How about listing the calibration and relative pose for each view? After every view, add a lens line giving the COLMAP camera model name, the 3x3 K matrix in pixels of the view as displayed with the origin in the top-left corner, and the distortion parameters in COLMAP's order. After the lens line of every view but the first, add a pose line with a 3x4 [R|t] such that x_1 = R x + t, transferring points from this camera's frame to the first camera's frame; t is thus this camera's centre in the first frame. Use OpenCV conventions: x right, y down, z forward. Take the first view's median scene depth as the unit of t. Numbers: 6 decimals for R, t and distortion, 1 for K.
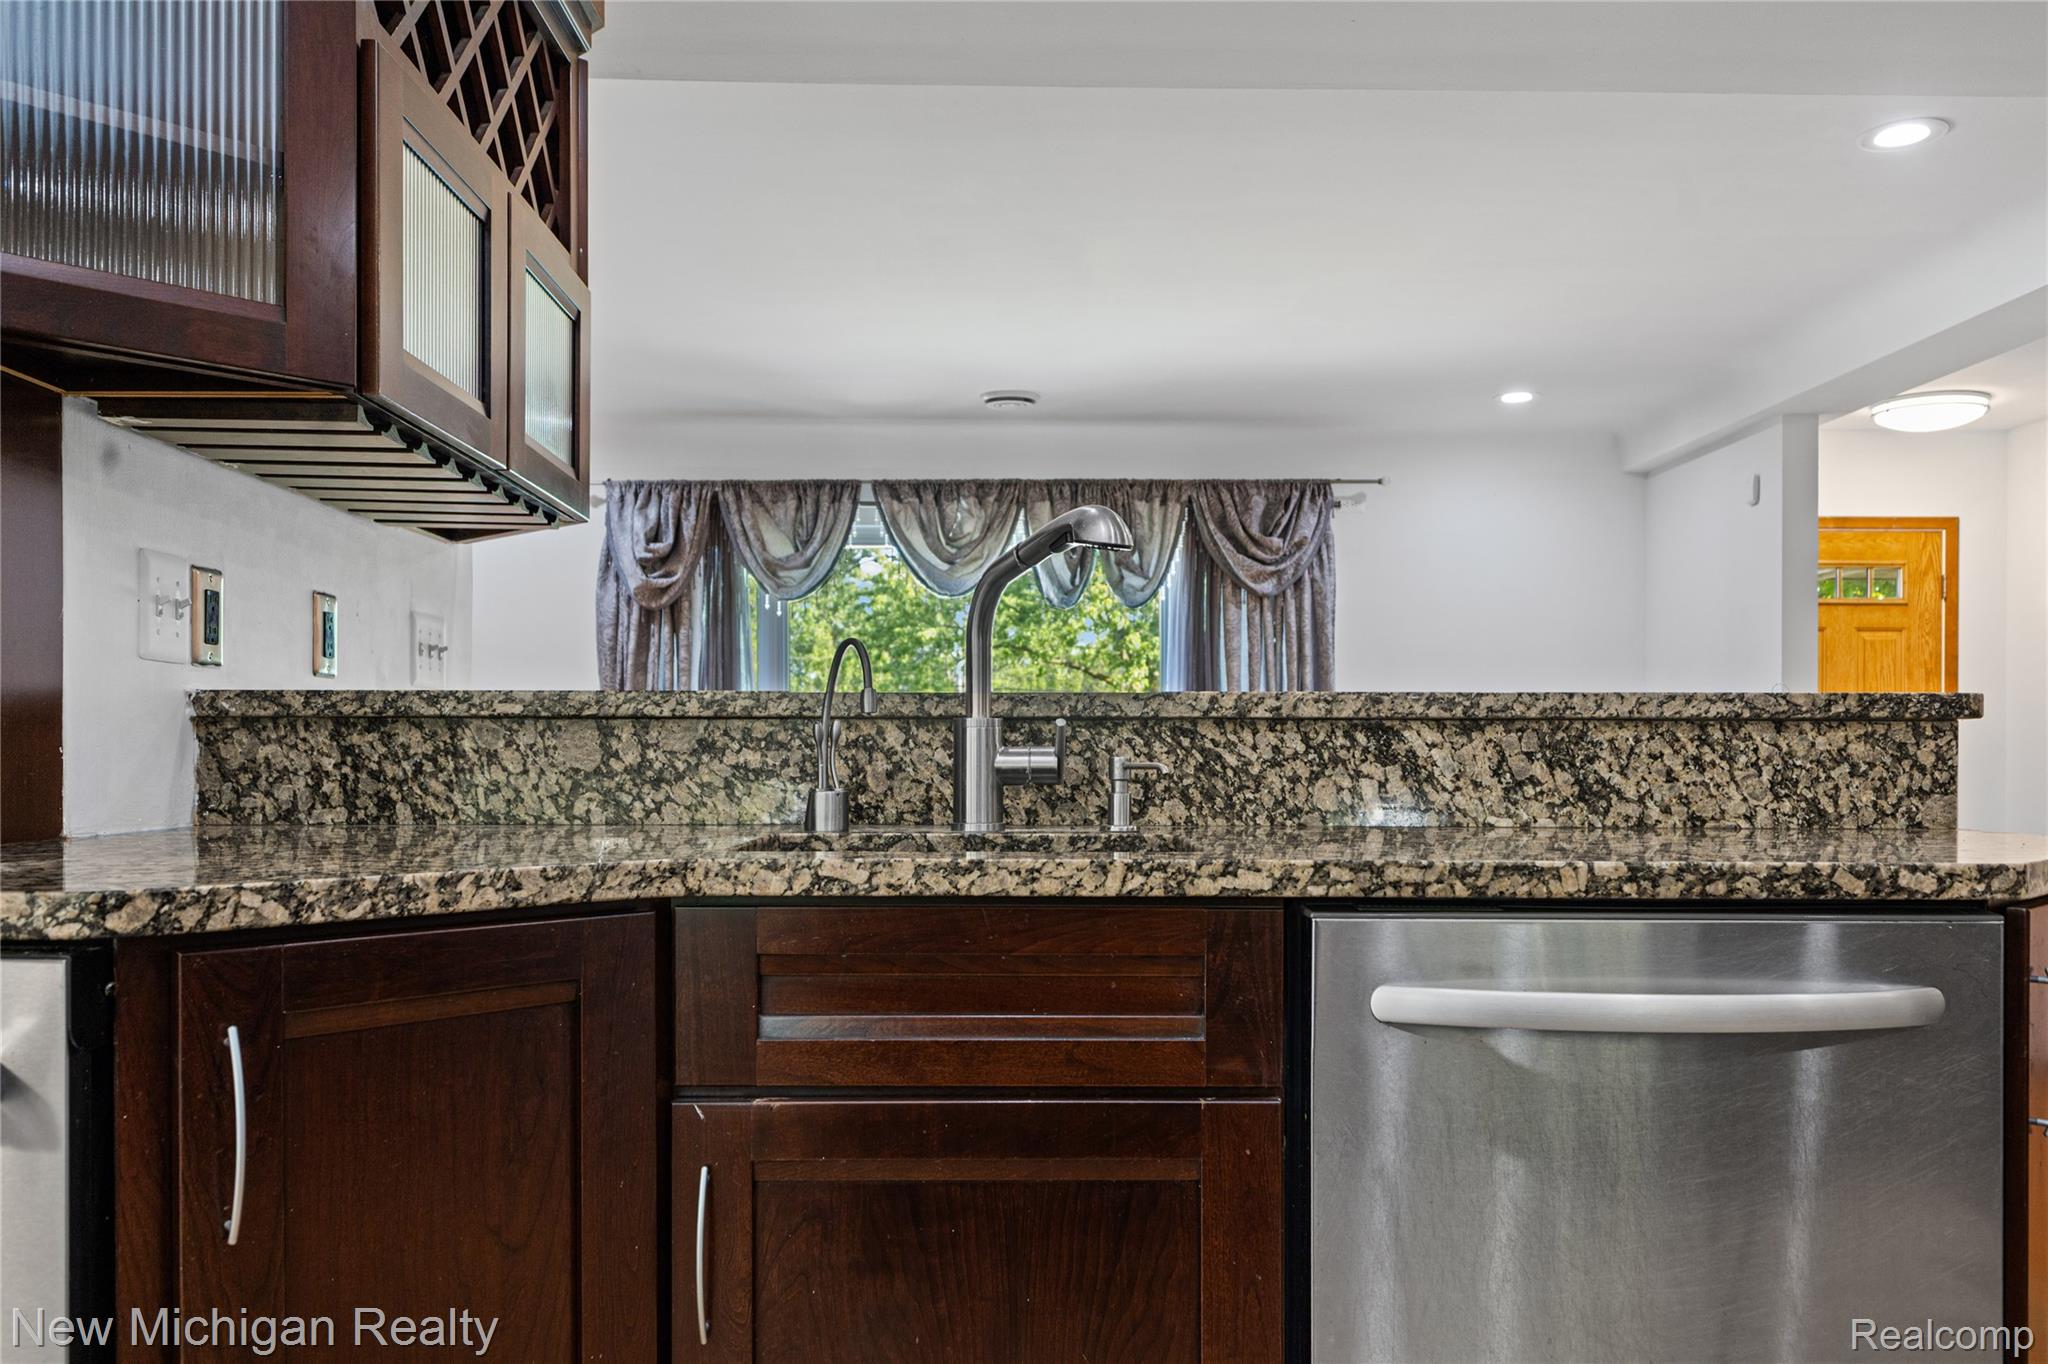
lens RADIAL K [[1720.8, 0, 1022.9], [0, 1720.8, 684.6], [0, 0, 1]] dist [0.030118, -0.029068]
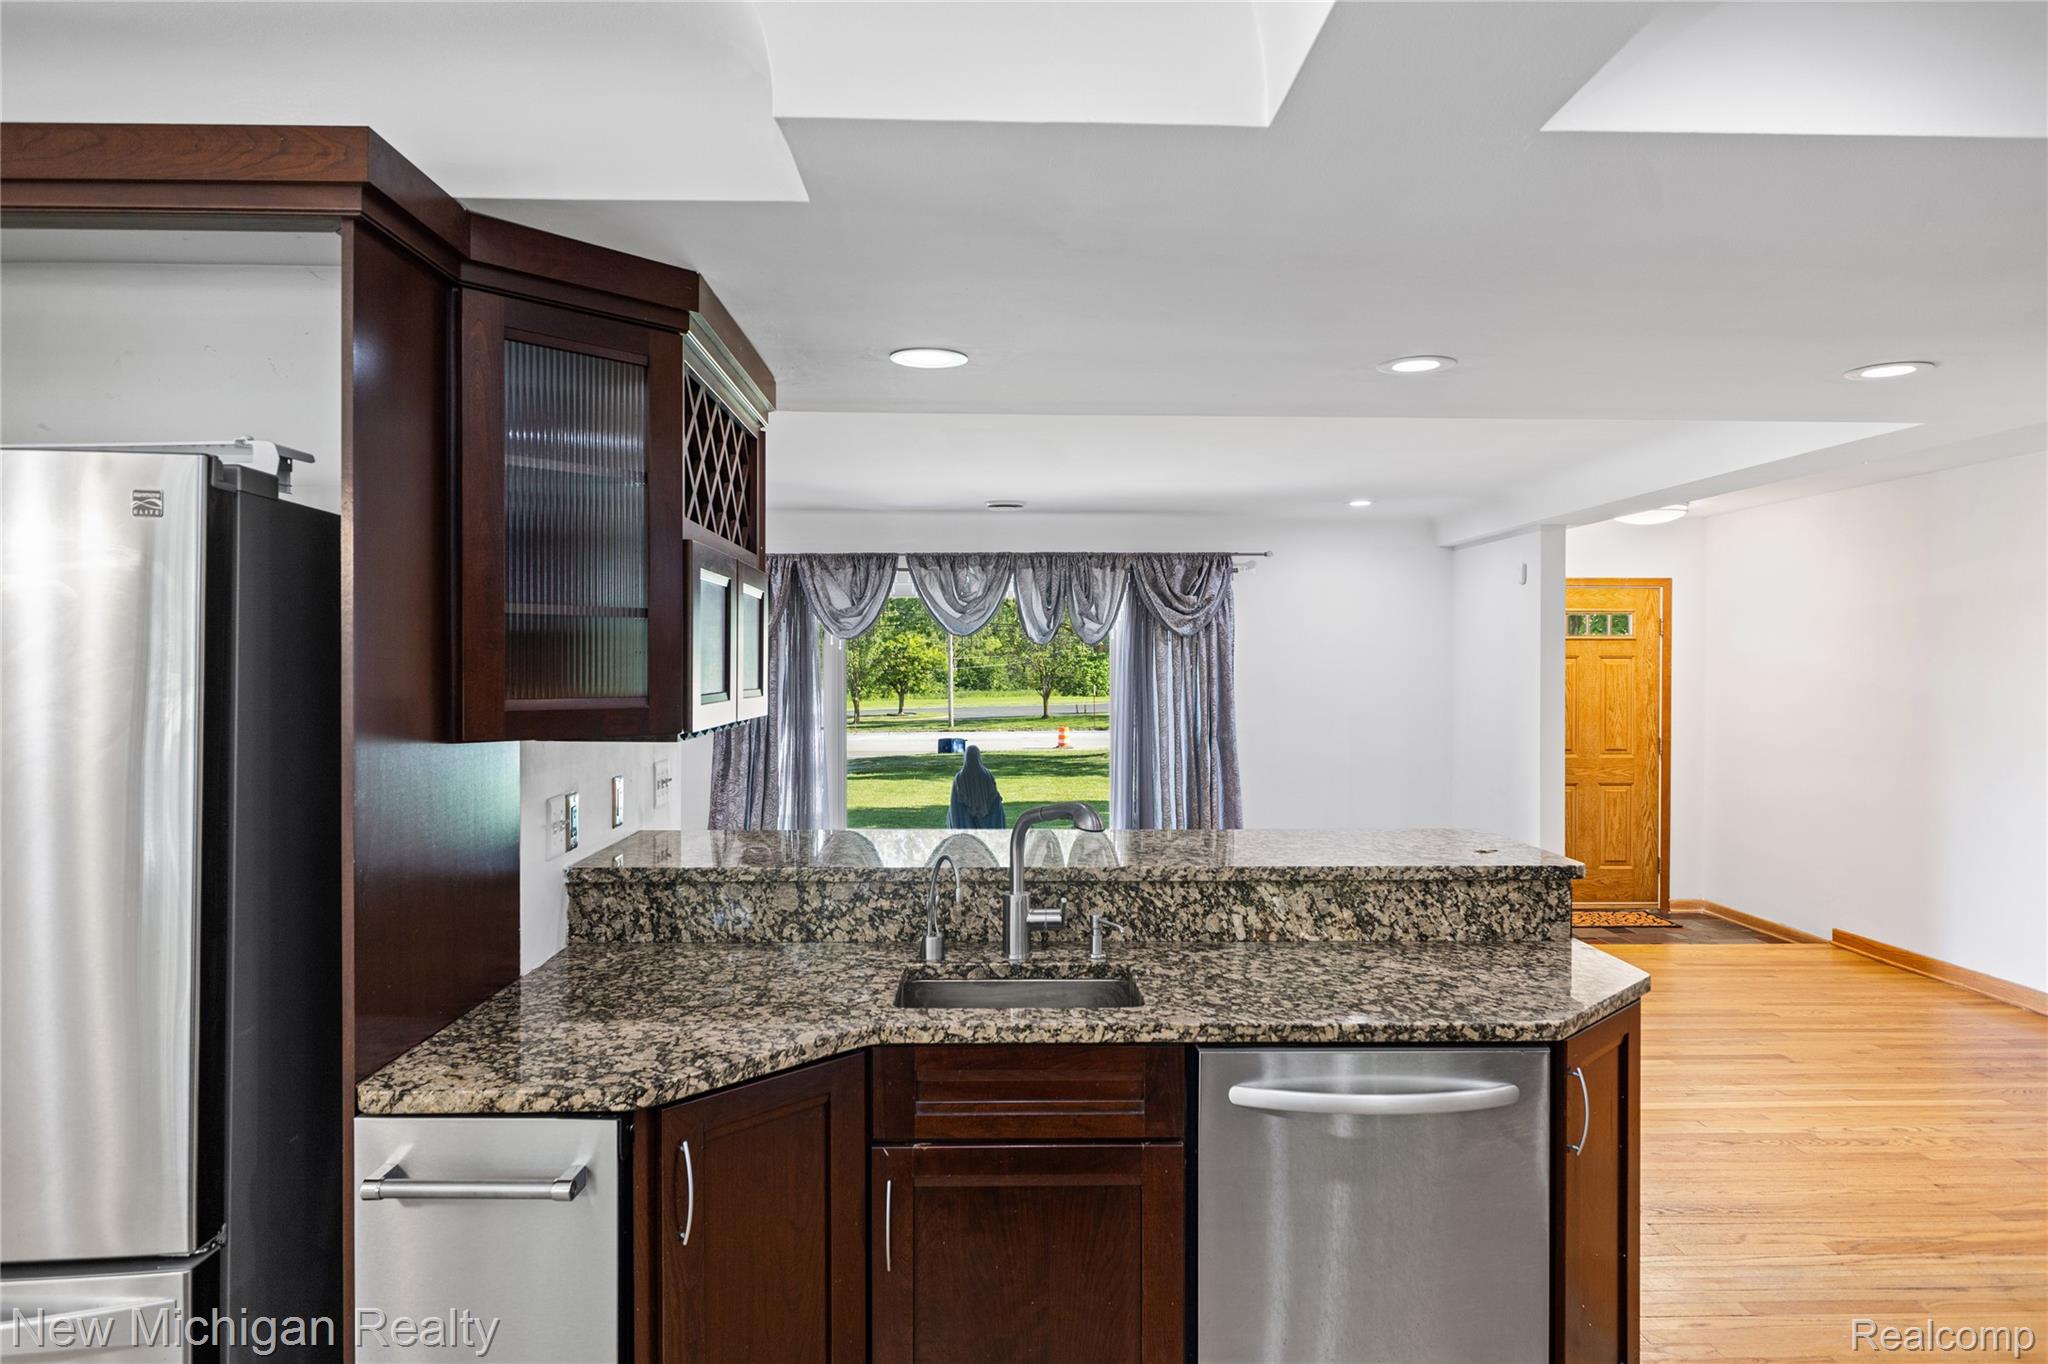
lens RADIAL K [[1255.9, 0, 1023.5], [0, 1255.9, 674.8], [0, 0, 1]] dist [0.008235, 0.002282]
pose [[0.999935, -0.000126, 0.011416, -0.031212], [0.000117, 1.000000, 0.000814, -0.191477], [-0.011416, -0.000813, 0.999935, -0.276969]]
